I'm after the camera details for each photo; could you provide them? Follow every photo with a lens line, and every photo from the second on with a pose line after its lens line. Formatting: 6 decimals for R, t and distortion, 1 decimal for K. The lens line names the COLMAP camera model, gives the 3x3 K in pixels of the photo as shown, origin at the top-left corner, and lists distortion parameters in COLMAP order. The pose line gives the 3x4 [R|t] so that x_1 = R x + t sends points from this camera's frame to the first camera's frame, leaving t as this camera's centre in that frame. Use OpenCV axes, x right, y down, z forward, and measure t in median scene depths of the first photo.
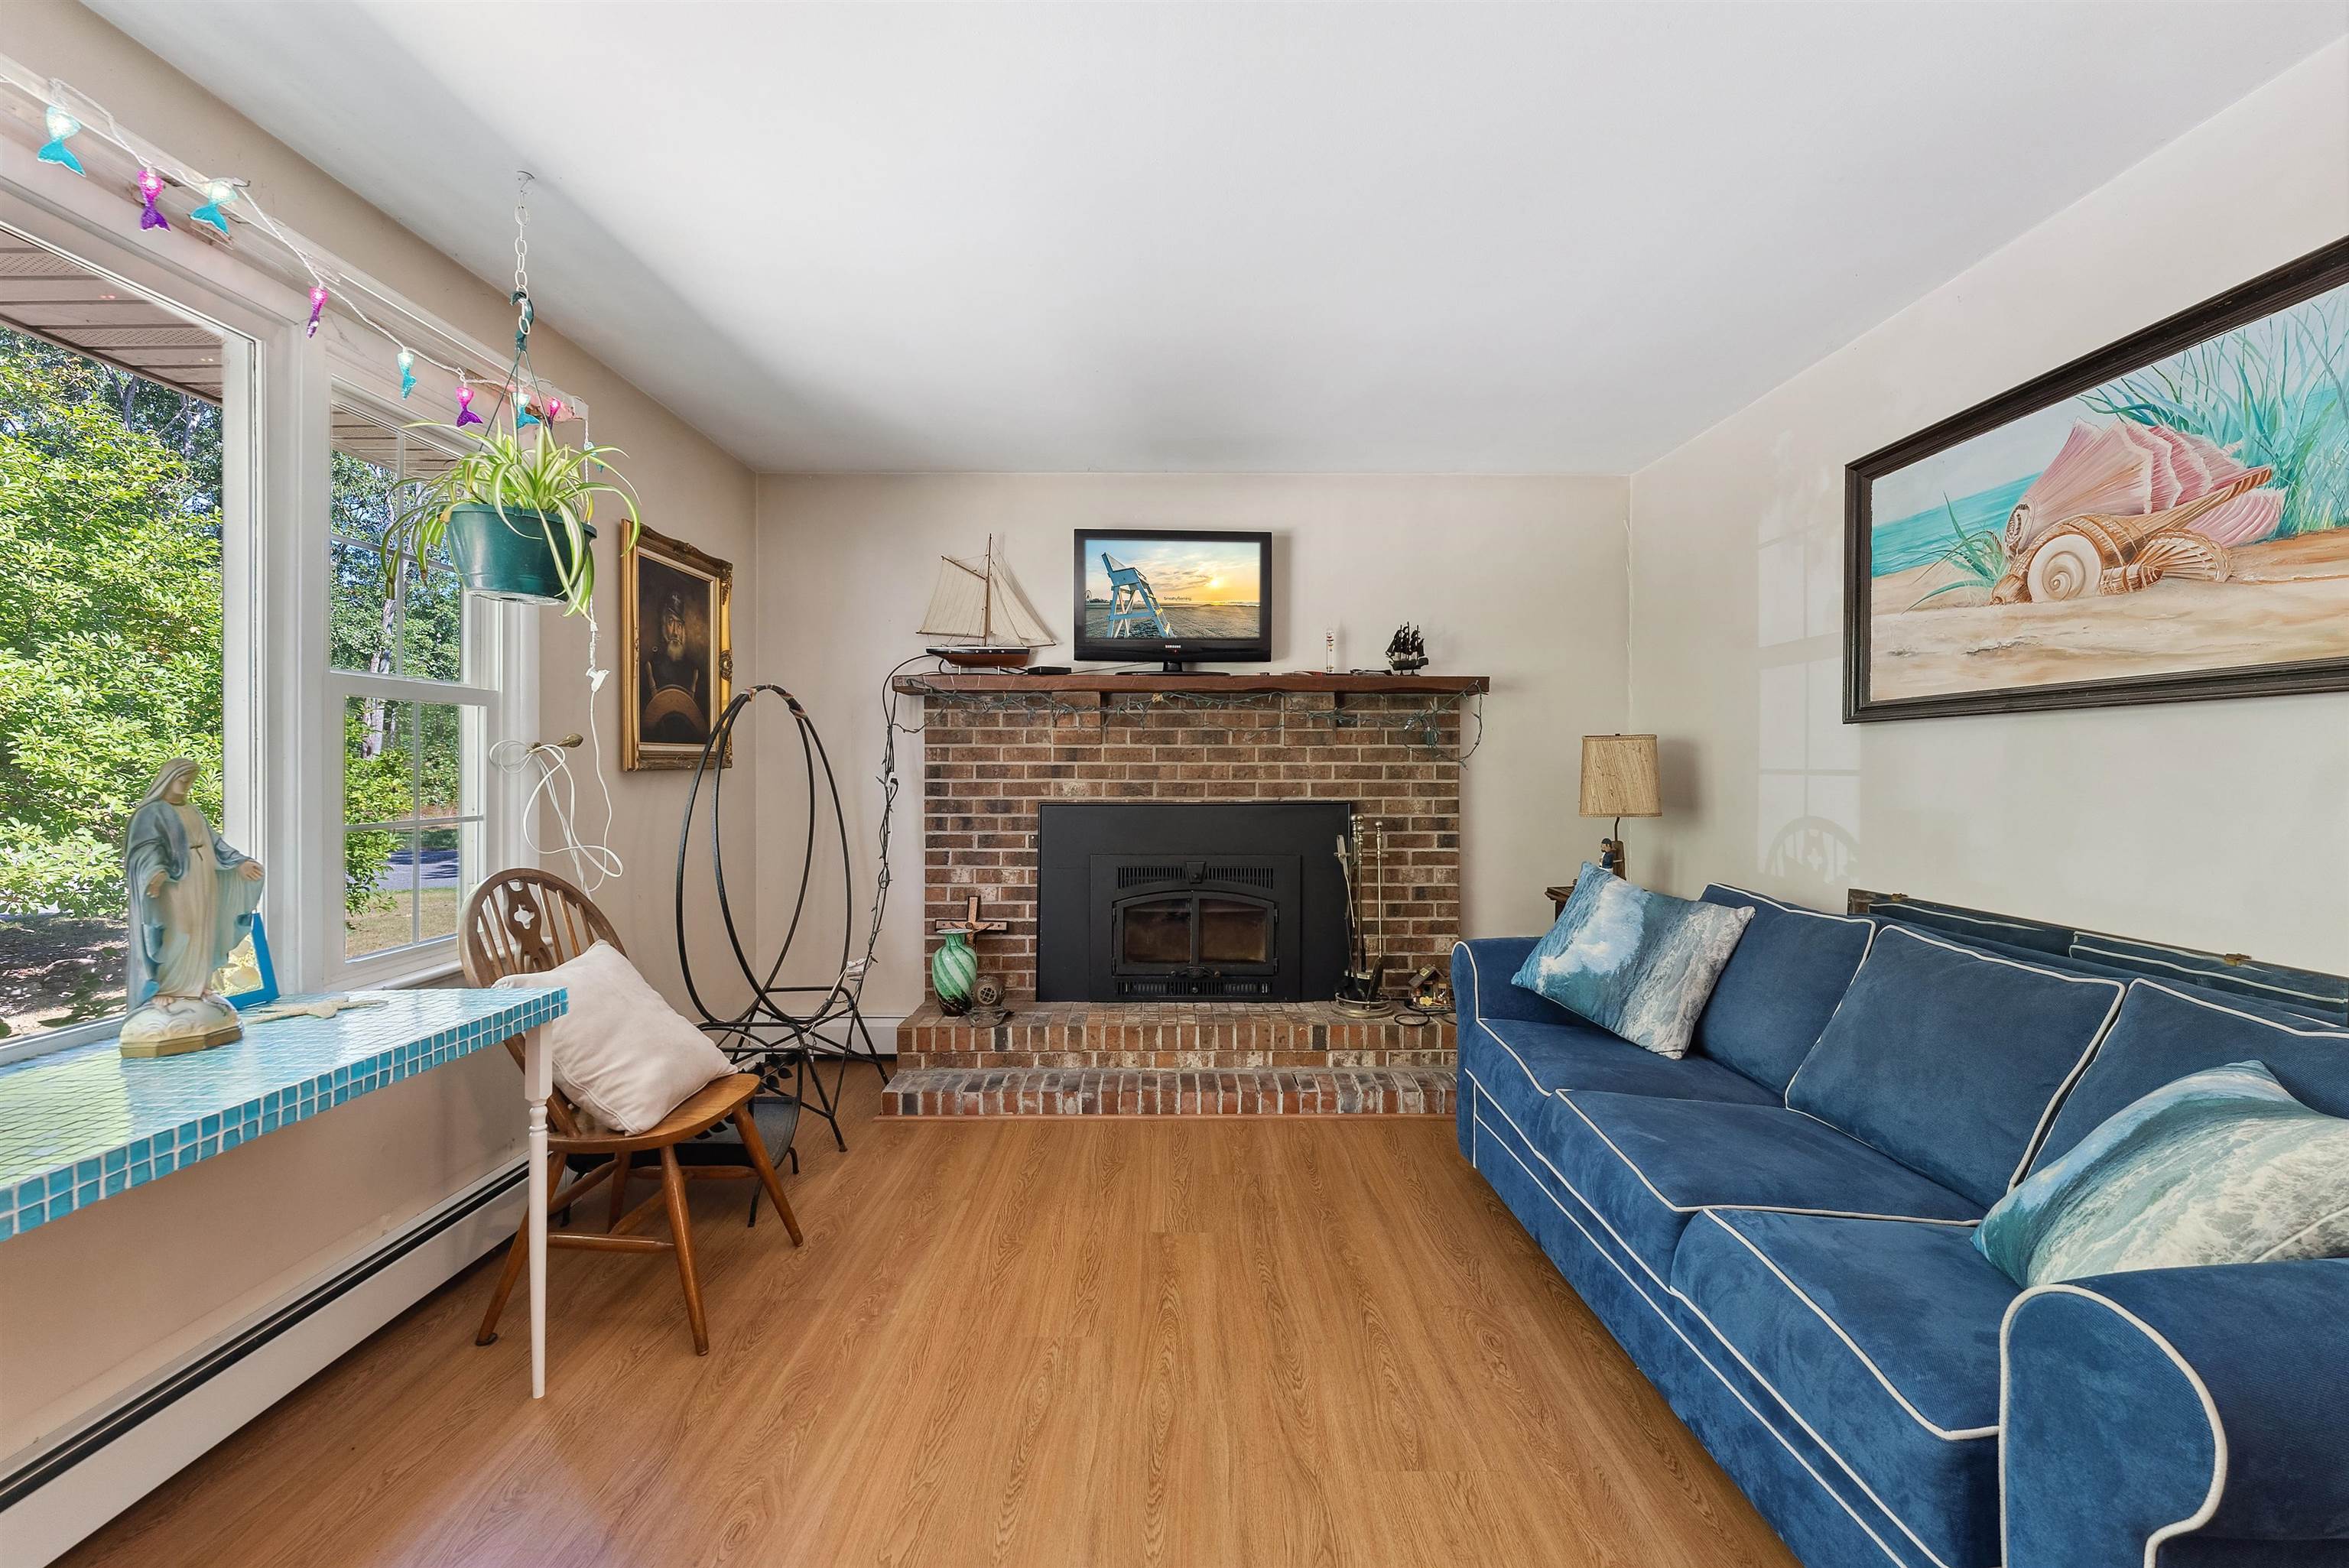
lens RADIAL K [[987.7, 0, 1169.6], [0, 987.7, 761.8], [0, 0, 1]] dist [-0.001924, -0.000353]
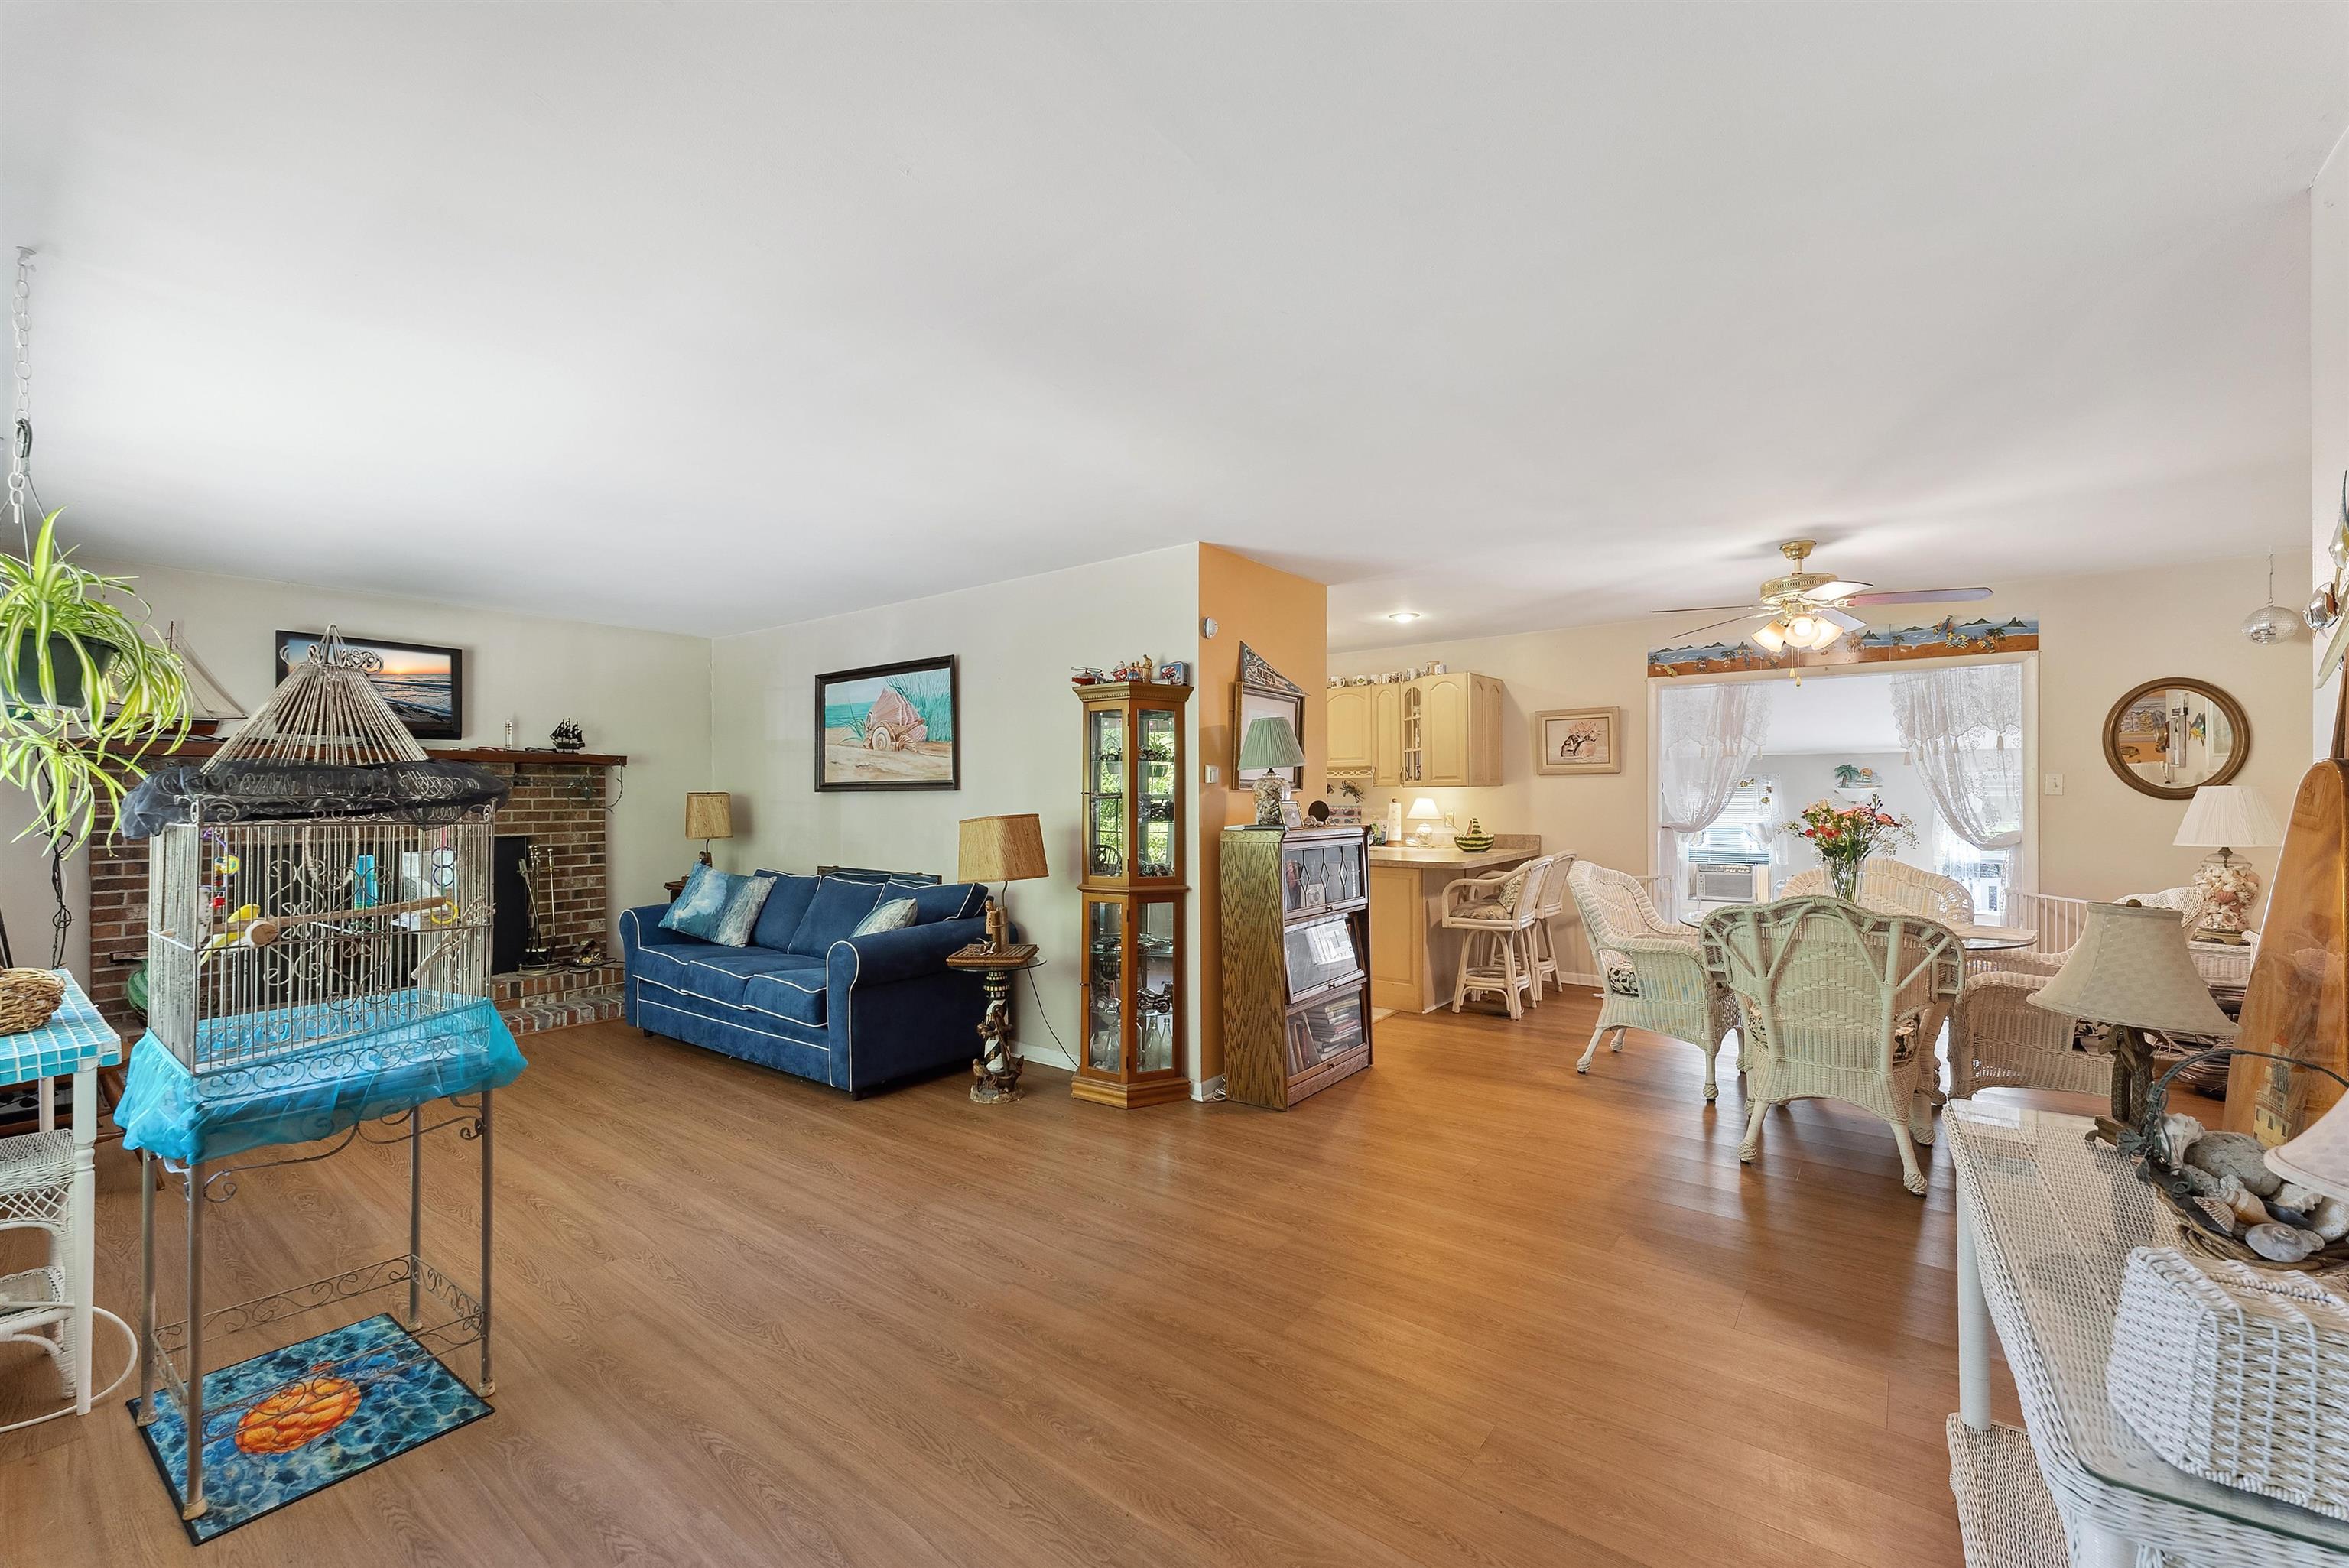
lens RADIAL K [[944.2, 0, 1172.0], [0, 944.2, 801.3], [0, 0, 1]] dist [-0.002043, 0.000264]
pose [[0.613005, -0.007366, 0.790044, -0.395624], [0.000937, 0.999963, 0.008596, -0.027375], [-0.790078, -0.004529, 0.612989, -0.737506]]
